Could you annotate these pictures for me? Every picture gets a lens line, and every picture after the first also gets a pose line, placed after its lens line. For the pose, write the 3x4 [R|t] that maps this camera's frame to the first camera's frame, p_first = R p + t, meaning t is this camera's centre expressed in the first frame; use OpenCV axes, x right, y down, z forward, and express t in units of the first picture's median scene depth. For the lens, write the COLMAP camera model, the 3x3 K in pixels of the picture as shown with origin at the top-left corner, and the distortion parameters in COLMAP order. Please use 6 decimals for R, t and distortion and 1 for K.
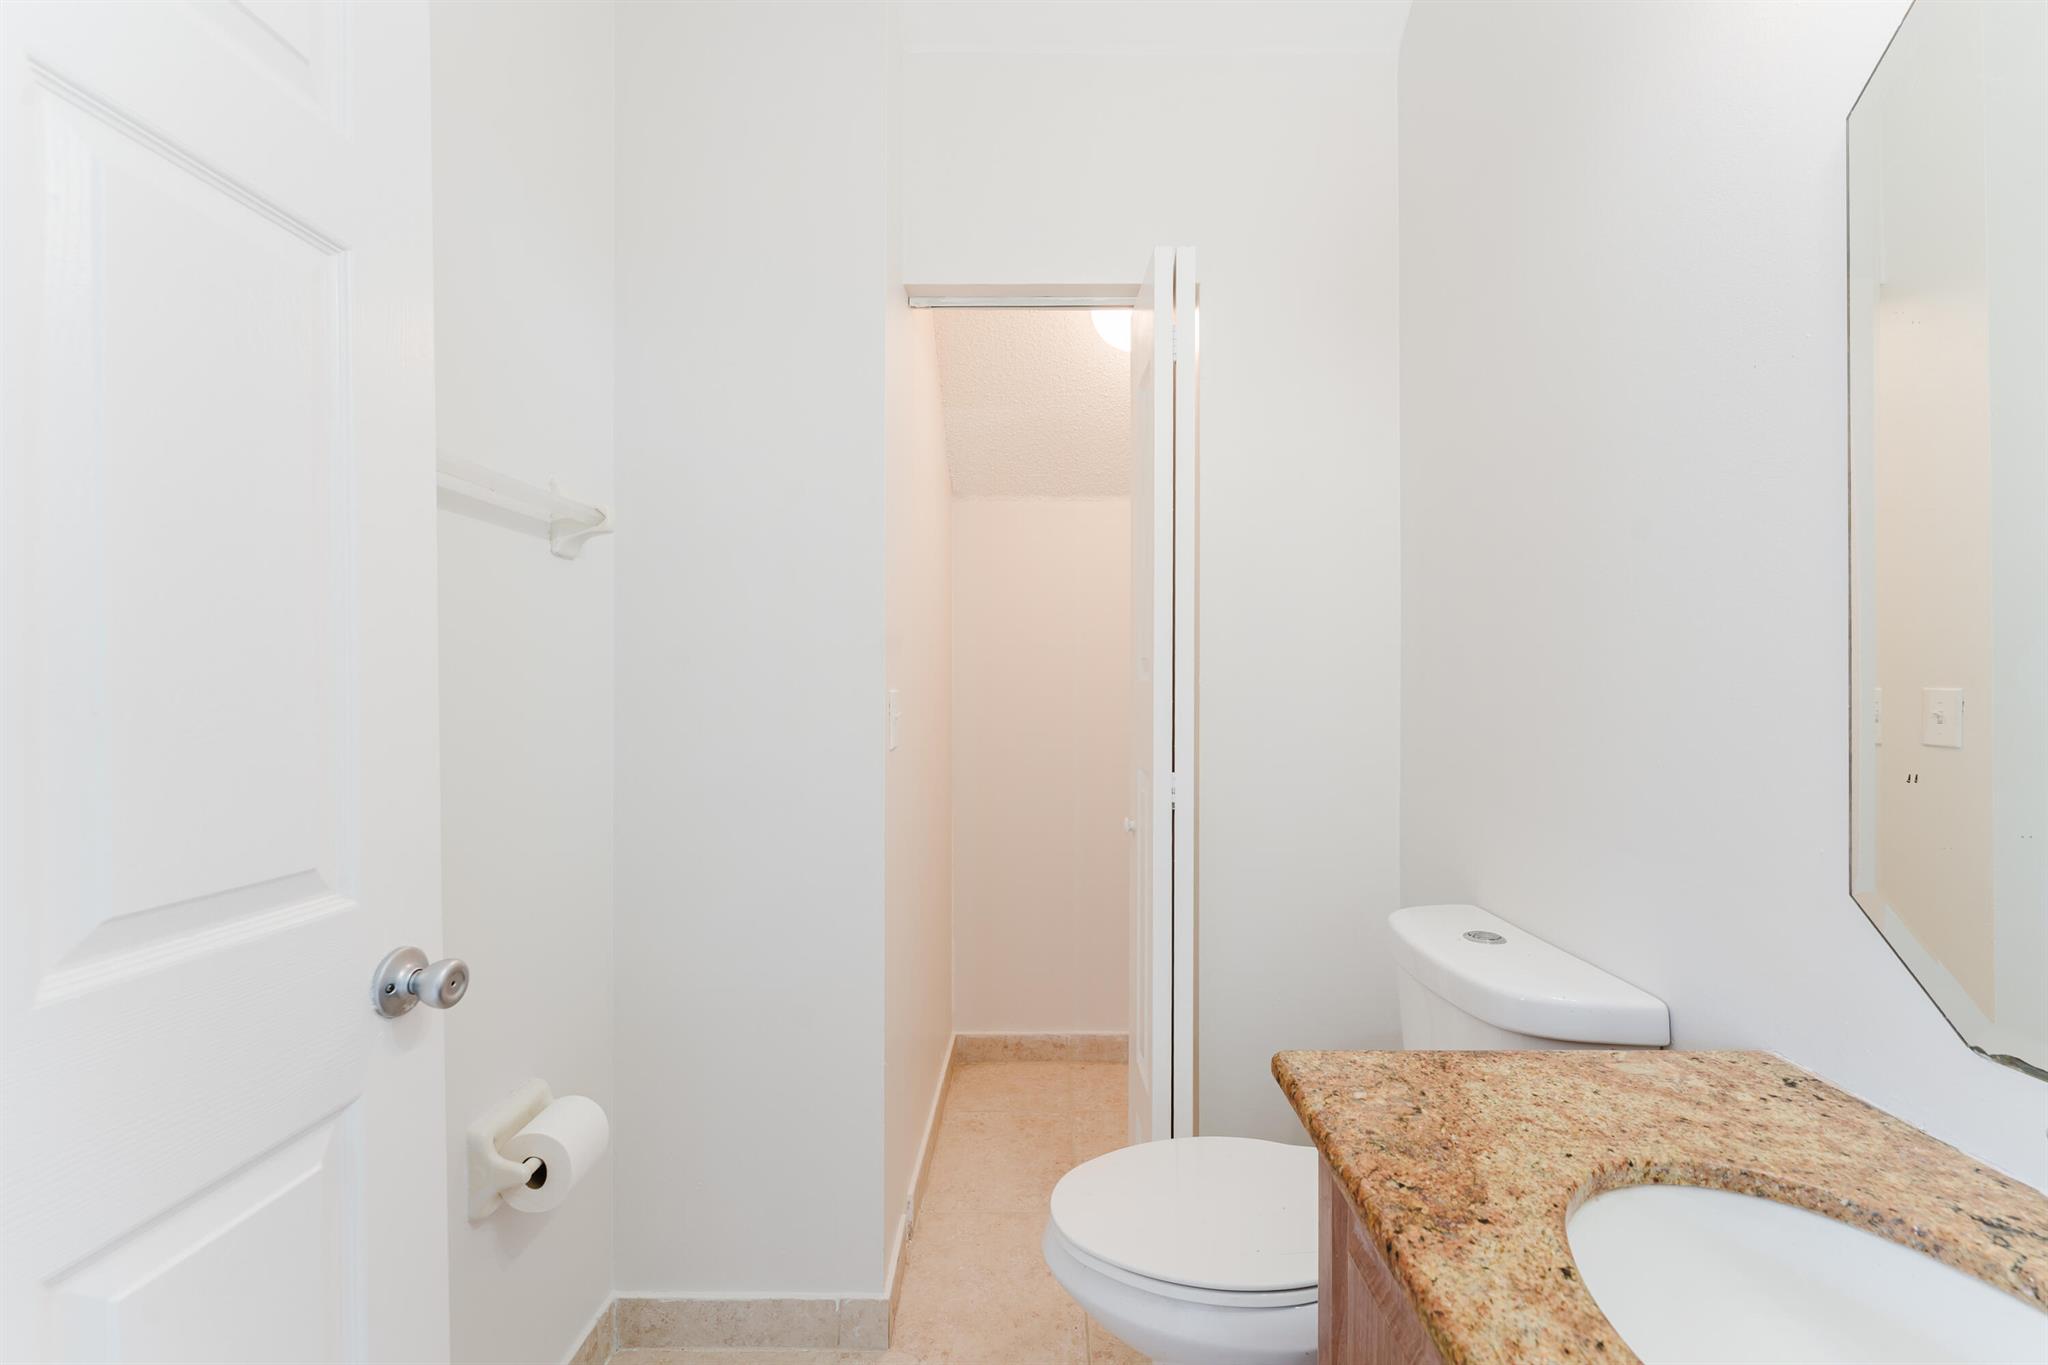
lens RADIAL K [[841.9, 0, 1024.0], [0, 841.9, 682.5], [0, 0, 1]] dist [-0.000699, -0.000394]
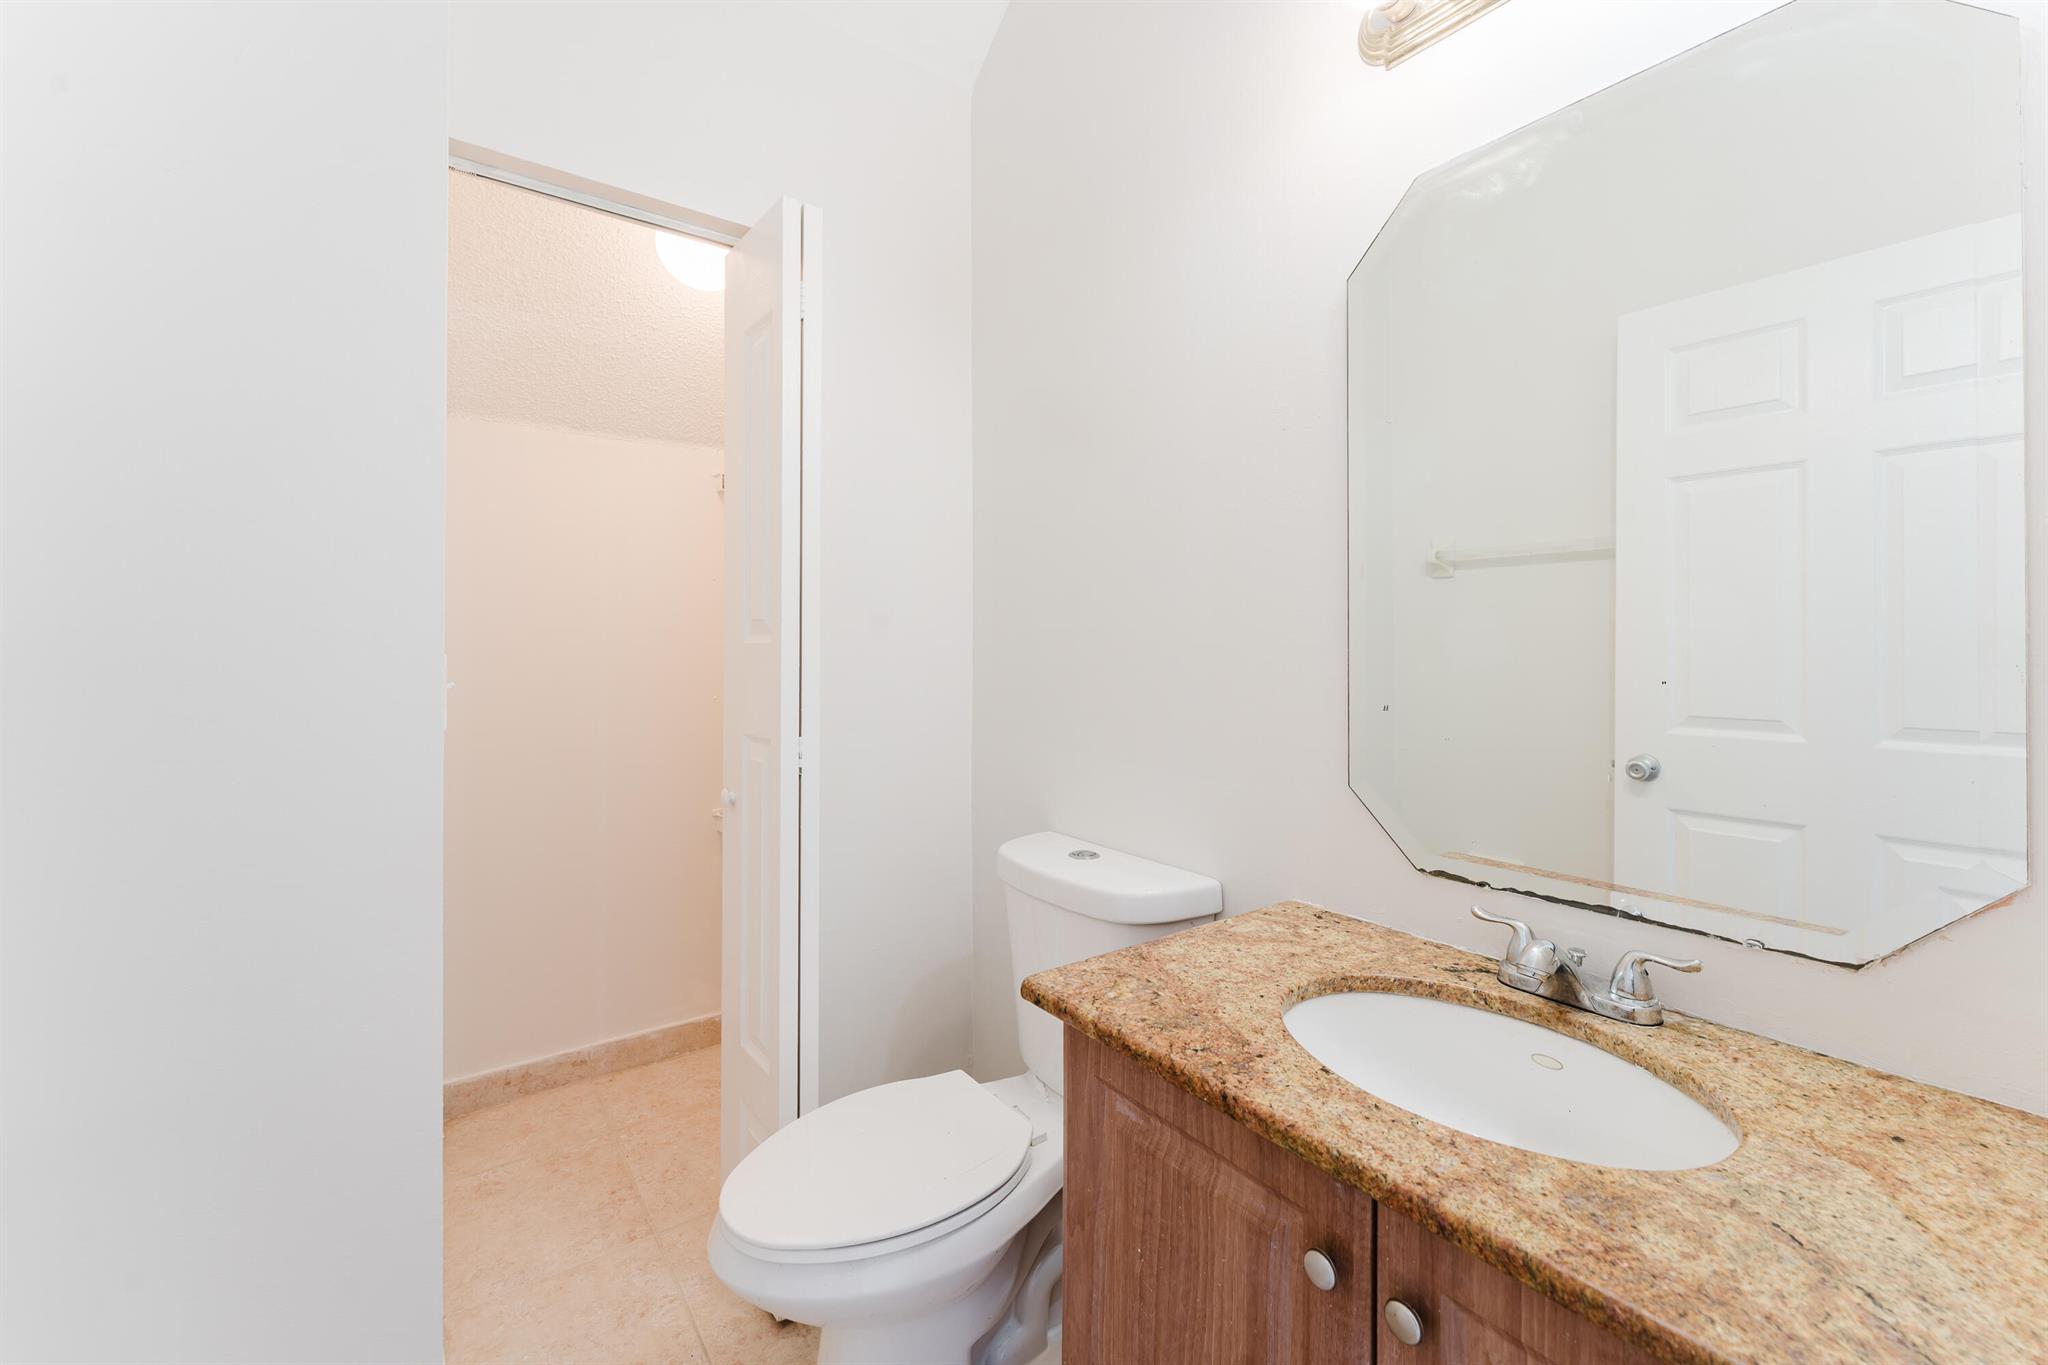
lens RADIAL K [[839.8, 0, 1023.1], [0, 839.8, 645.2], [0, 0, 1]] dist [0.002887, -0.000060]
pose [[0.802157, 0.002877, 0.597106, -0.399525], [-0.003726, 0.999993, 0.000188, -0.001957], [-0.597102, -0.002376, 0.802162, 0.122629]]
